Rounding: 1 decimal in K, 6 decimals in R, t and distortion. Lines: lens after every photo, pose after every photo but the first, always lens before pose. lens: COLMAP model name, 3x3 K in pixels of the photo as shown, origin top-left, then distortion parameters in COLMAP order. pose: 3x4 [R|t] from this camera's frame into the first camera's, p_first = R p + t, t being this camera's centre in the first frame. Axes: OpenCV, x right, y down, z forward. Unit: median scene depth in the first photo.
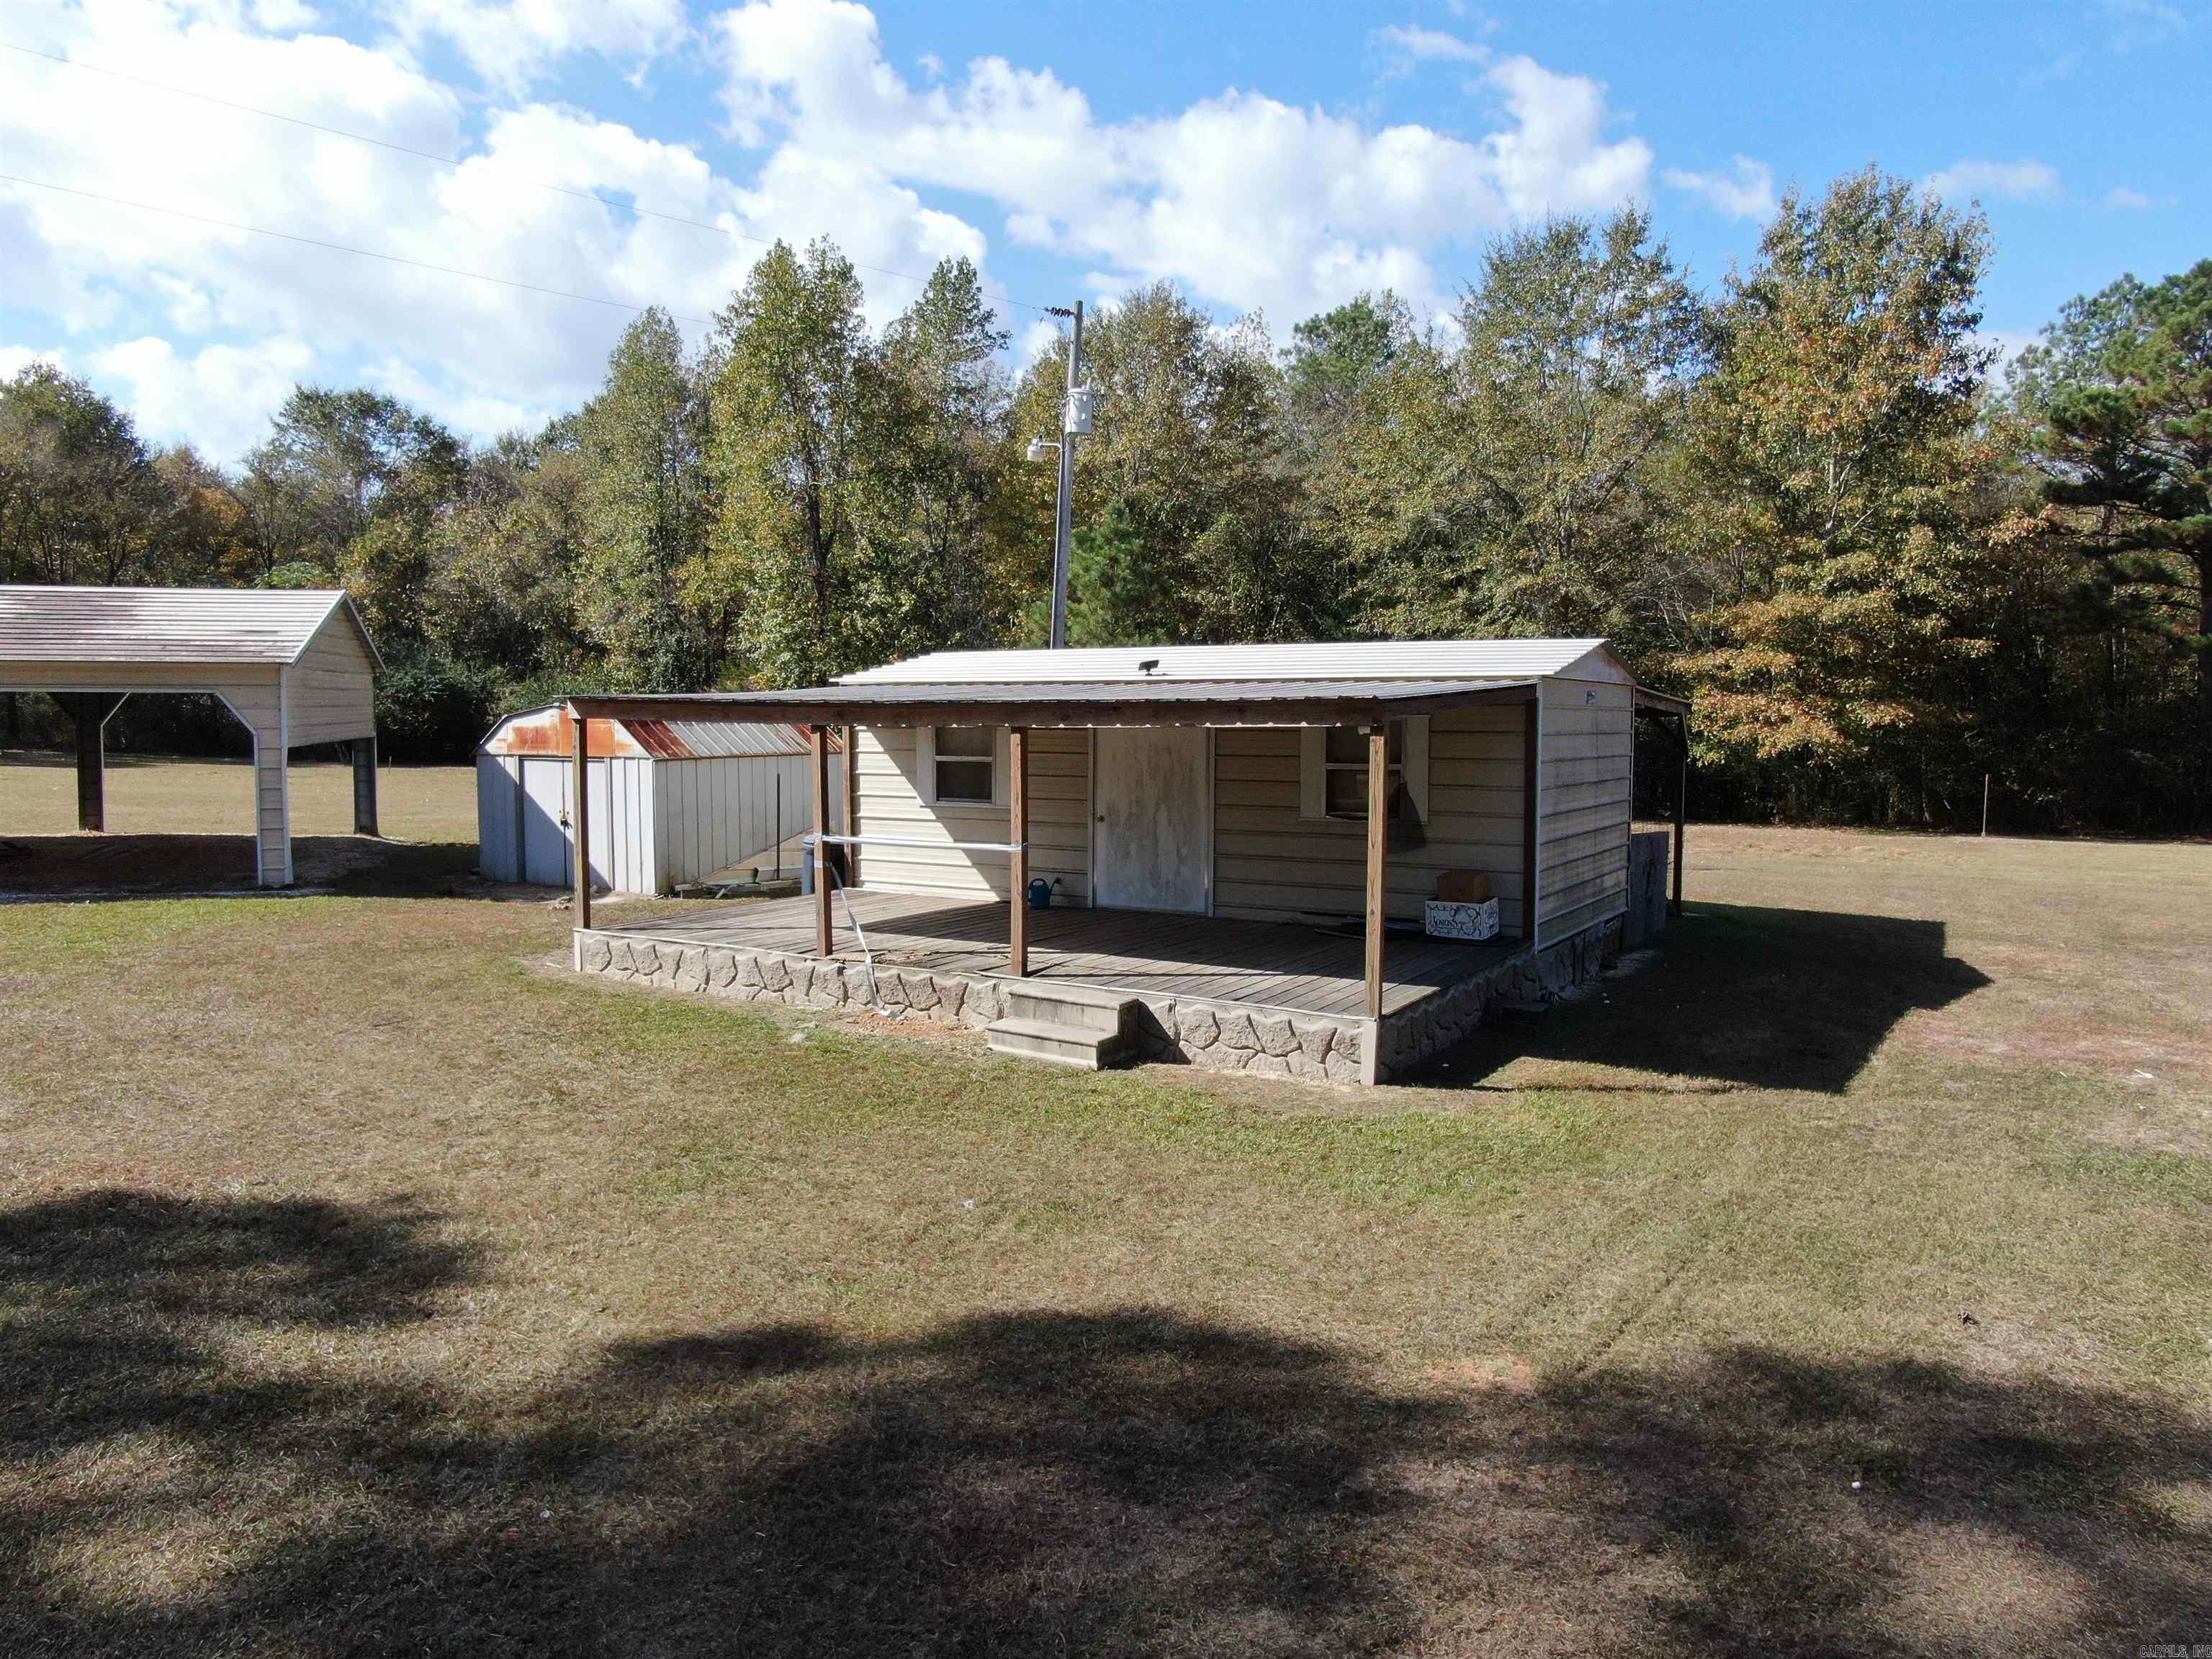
lens RADIAL K [[1569.0, 0, 1168.1], [0, 1569.0, 818.8], [0, 0, 1]] dist [-0.080091, 0.036035]
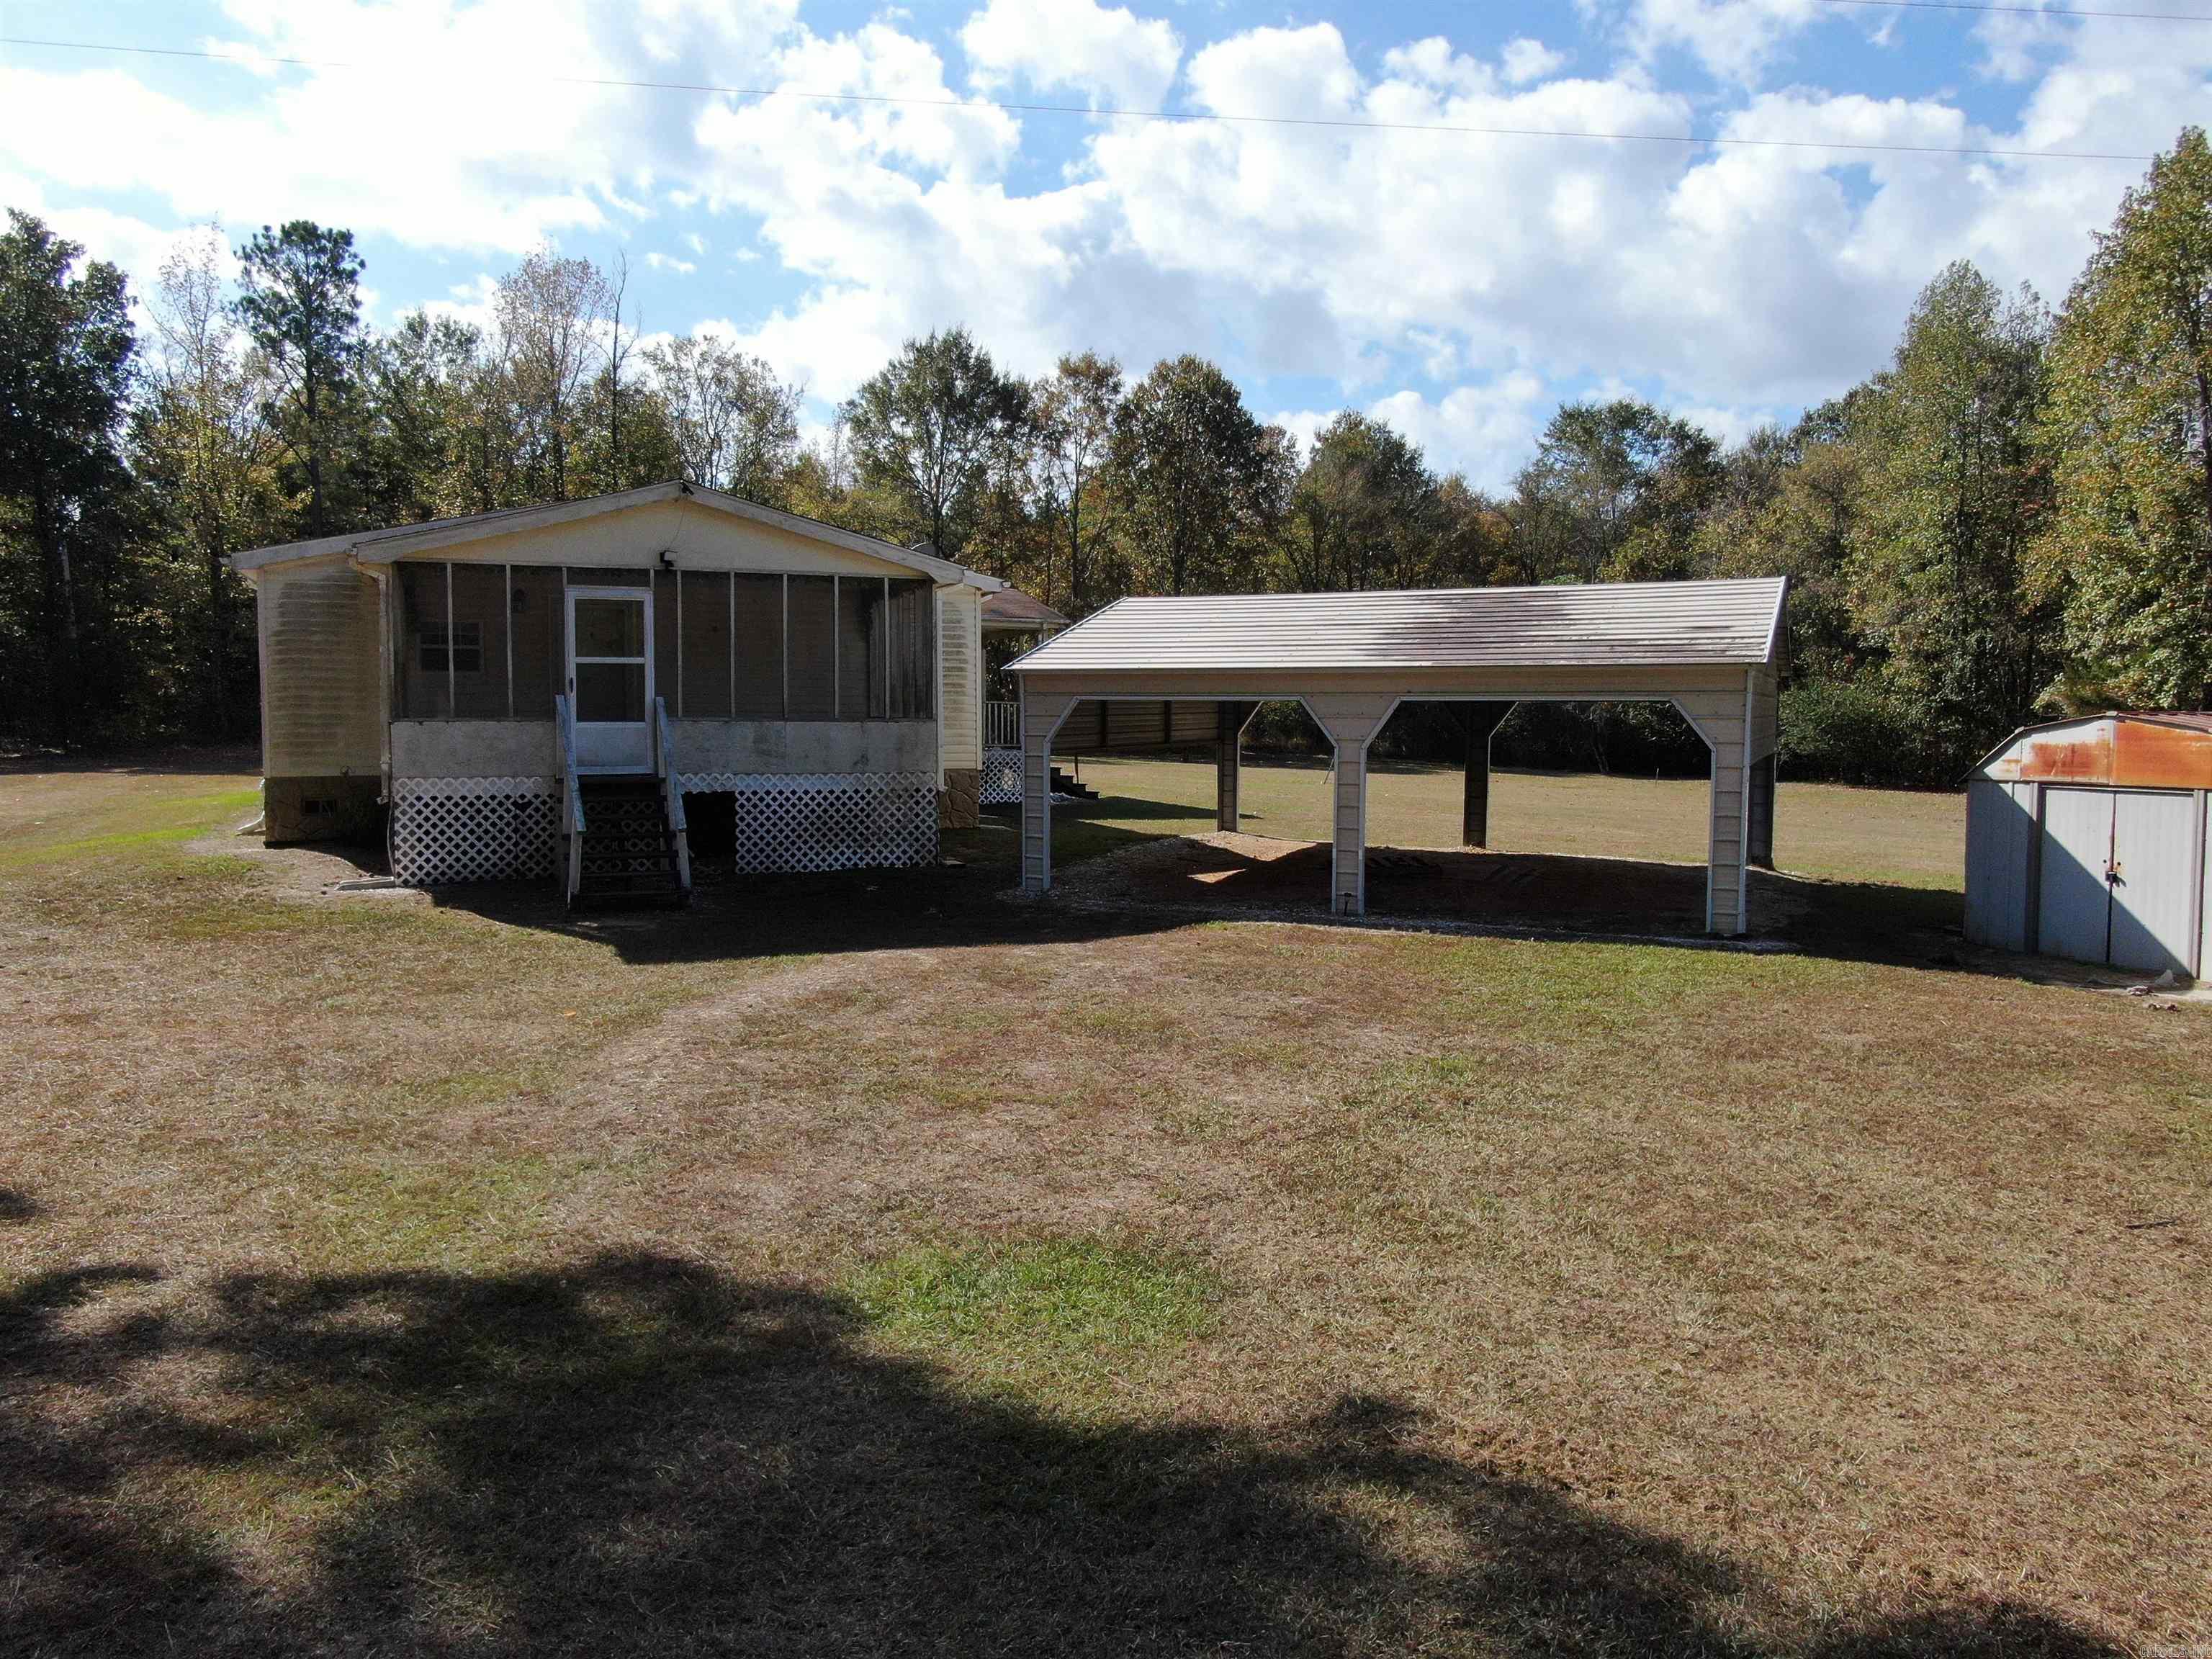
lens RADIAL K [[1575.8, 0, 1111.3], [0, 1575.8, 821.1], [0, 0, 1]] dist [-0.027077, 0.008783]
pose [[0.723176, 0.039658, -0.689524, -0.056088], [-0.043859, 0.998972, 0.011457, -0.002846], [0.689269, 0.021957, 0.724172, 0.036770]]
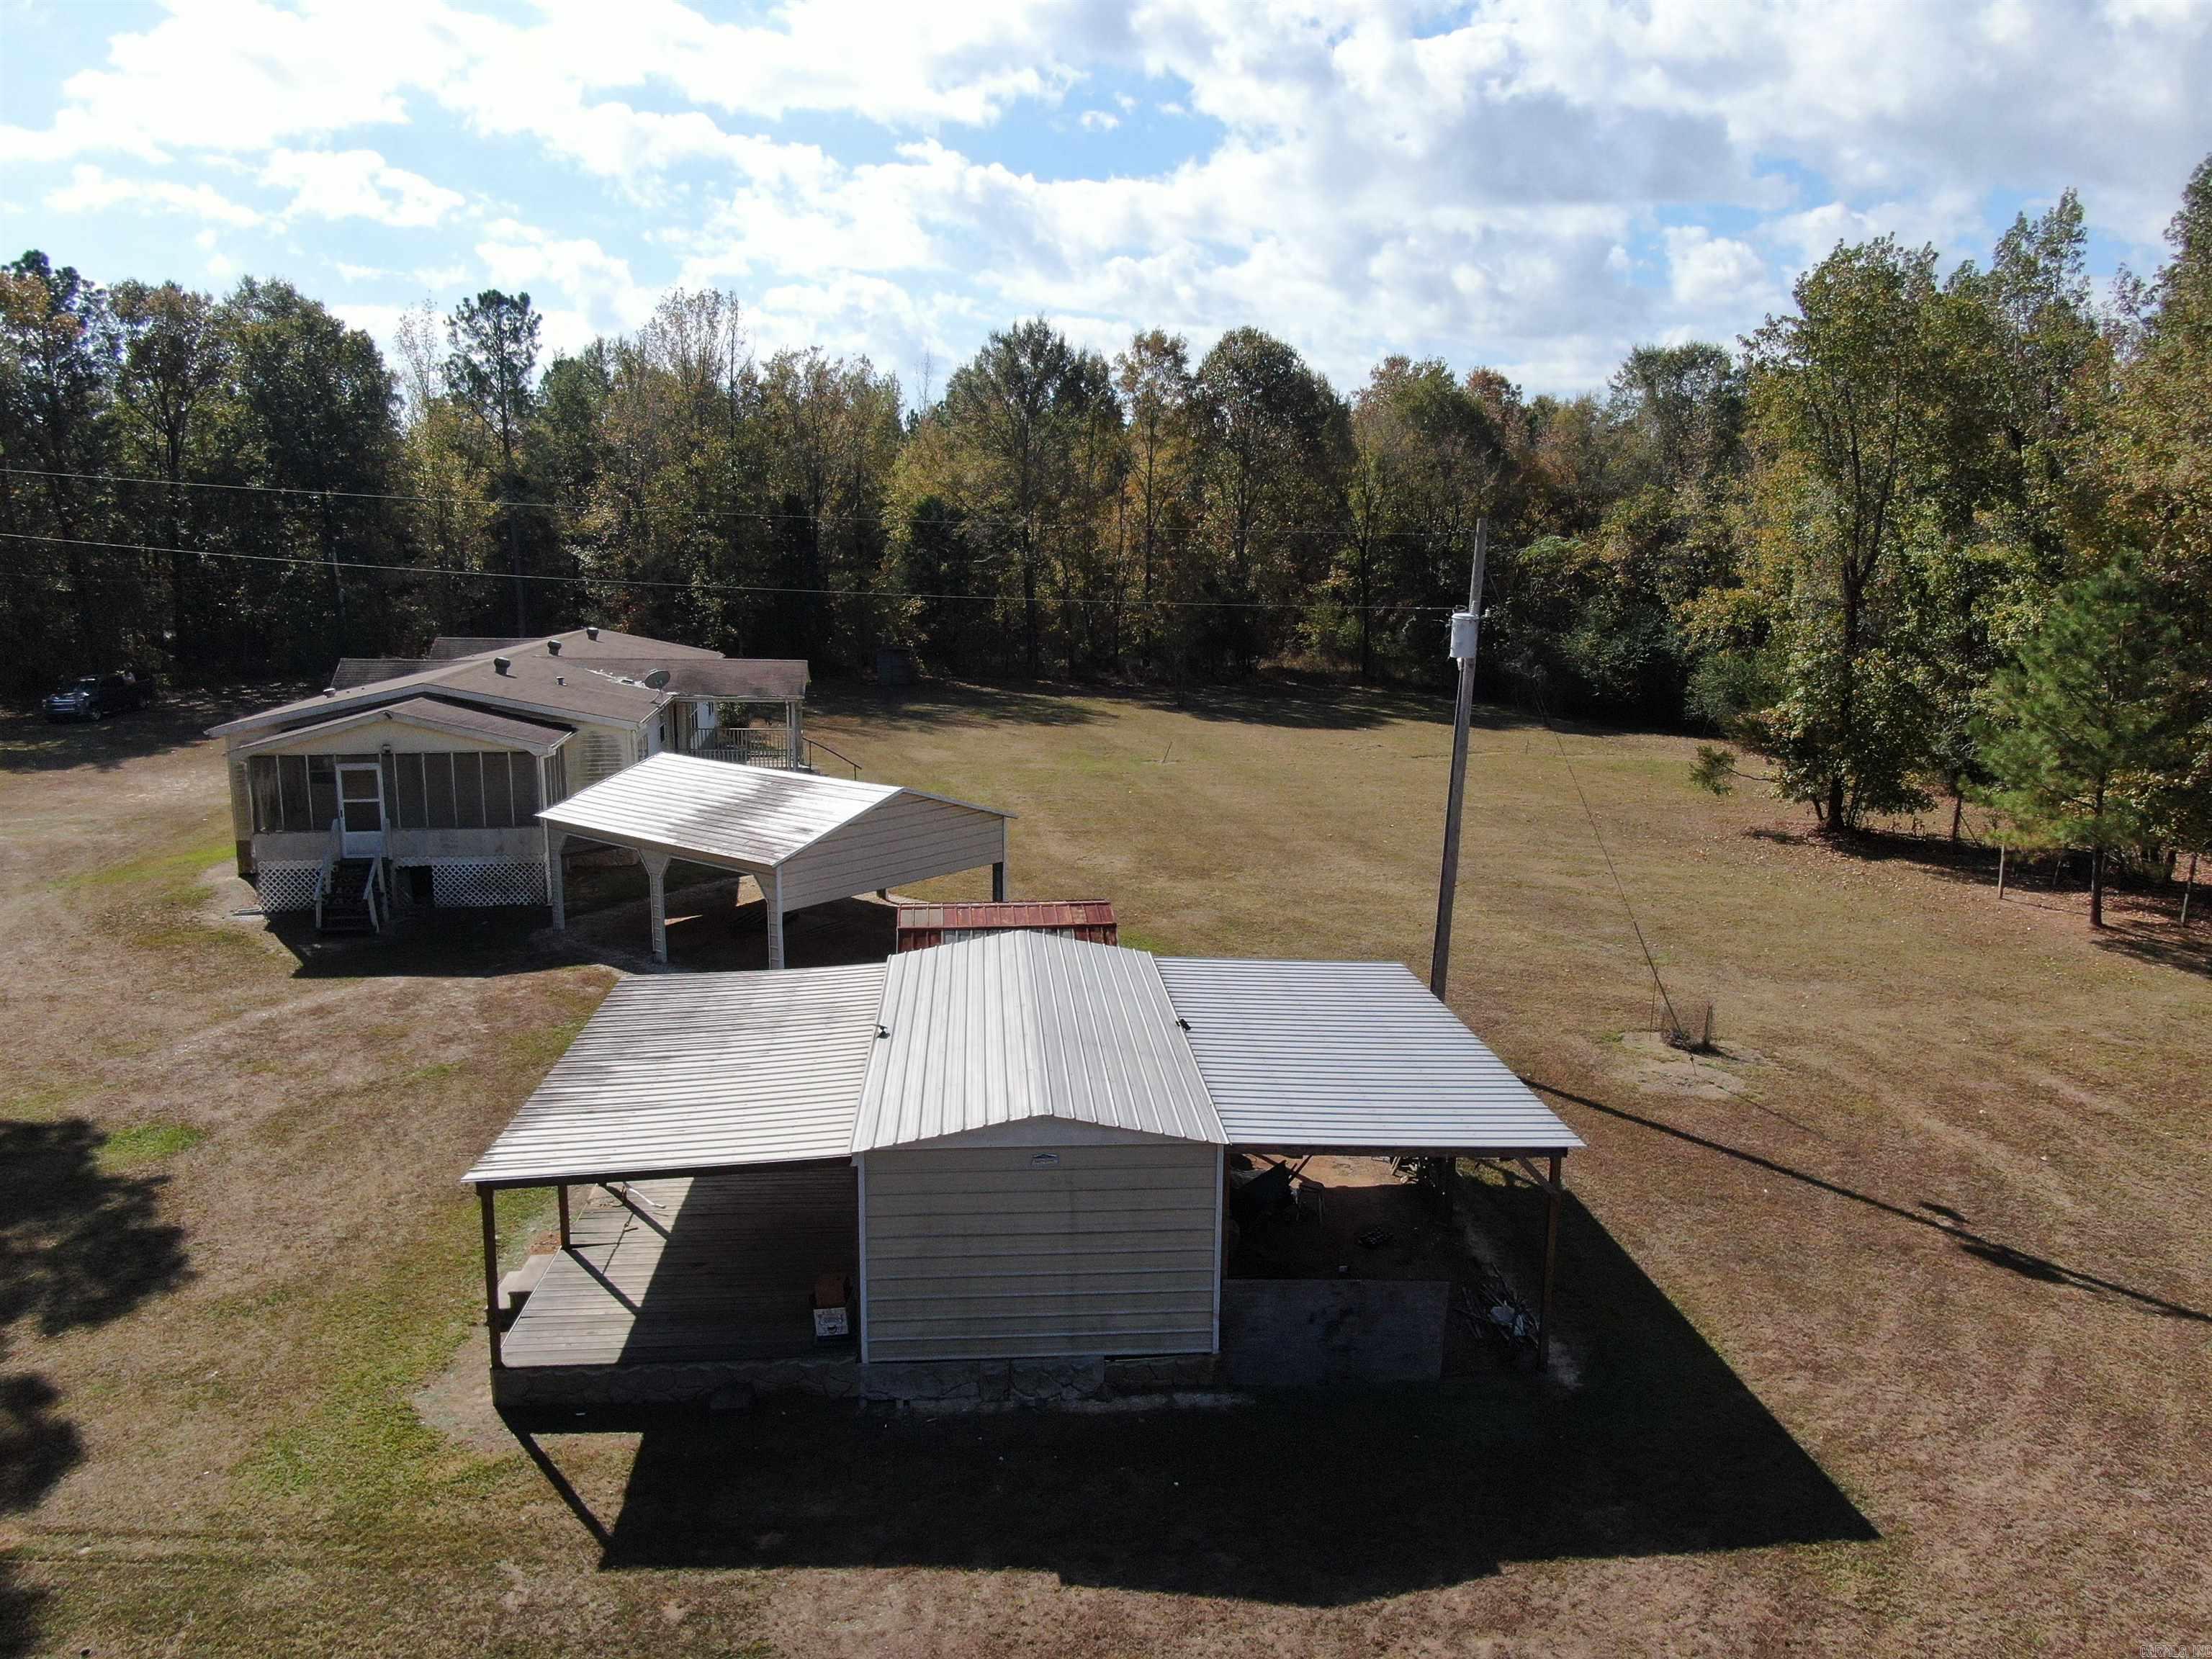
lens RADIAL K [[1575.8, 0, 1111.3], [0, 1575.8, 821.1], [0, 0, 1]] dist [-0.027077, 0.008783]
pose [[0.539555, 0.140028, -0.830224, 0.224651], [-0.054955, 0.989827, 0.131232, -0.087080], [0.840155, -0.025182, 0.541761, 0.091263]]
